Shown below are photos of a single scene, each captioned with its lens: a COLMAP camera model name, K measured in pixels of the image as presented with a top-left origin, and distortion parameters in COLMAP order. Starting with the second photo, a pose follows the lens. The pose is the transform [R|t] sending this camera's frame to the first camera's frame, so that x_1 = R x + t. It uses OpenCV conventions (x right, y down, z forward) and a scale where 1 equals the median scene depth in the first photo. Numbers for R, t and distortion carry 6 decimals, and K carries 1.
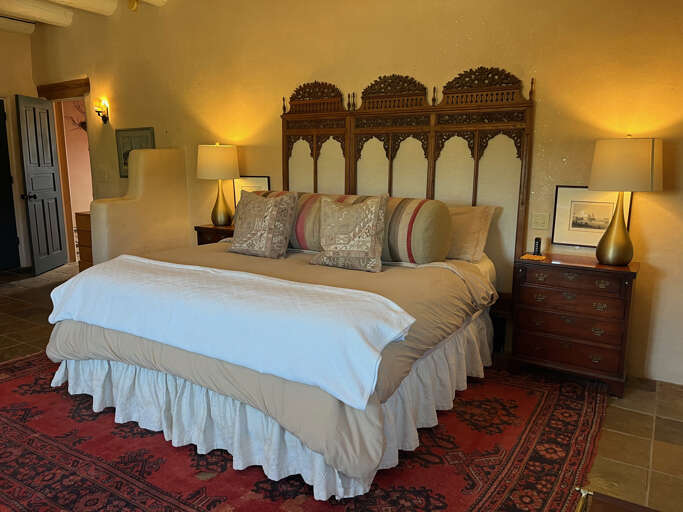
lens RADIAL K [[527.2, 0, 340.2], [0, 527.2, 258.4], [0, 0, 1]] dist [0.022627, -0.008558]
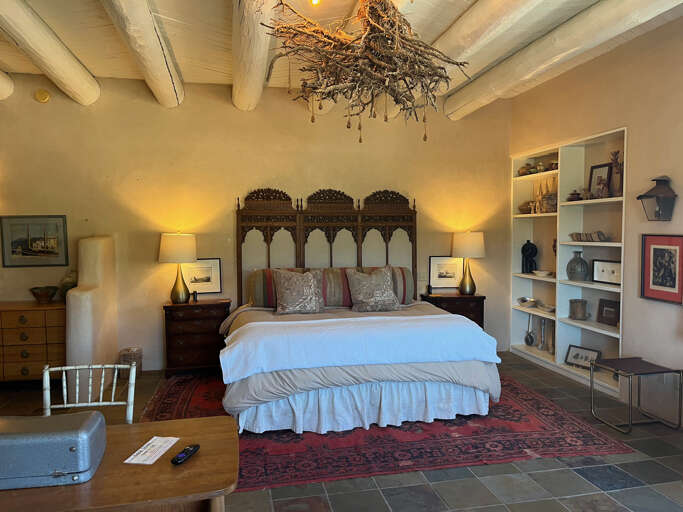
lens RADIAL K [[527.2, 0, 339.0], [0, 527.2, 255.6], [0, 0, 1]] dist [0.022627, -0.008558]
pose [[0.715991, -0.040690, 0.696923, -0.966869], [0.135863, 0.987334, -0.081934, -0.028343], [-0.684761, 0.153350, 0.712450, -0.079063]]
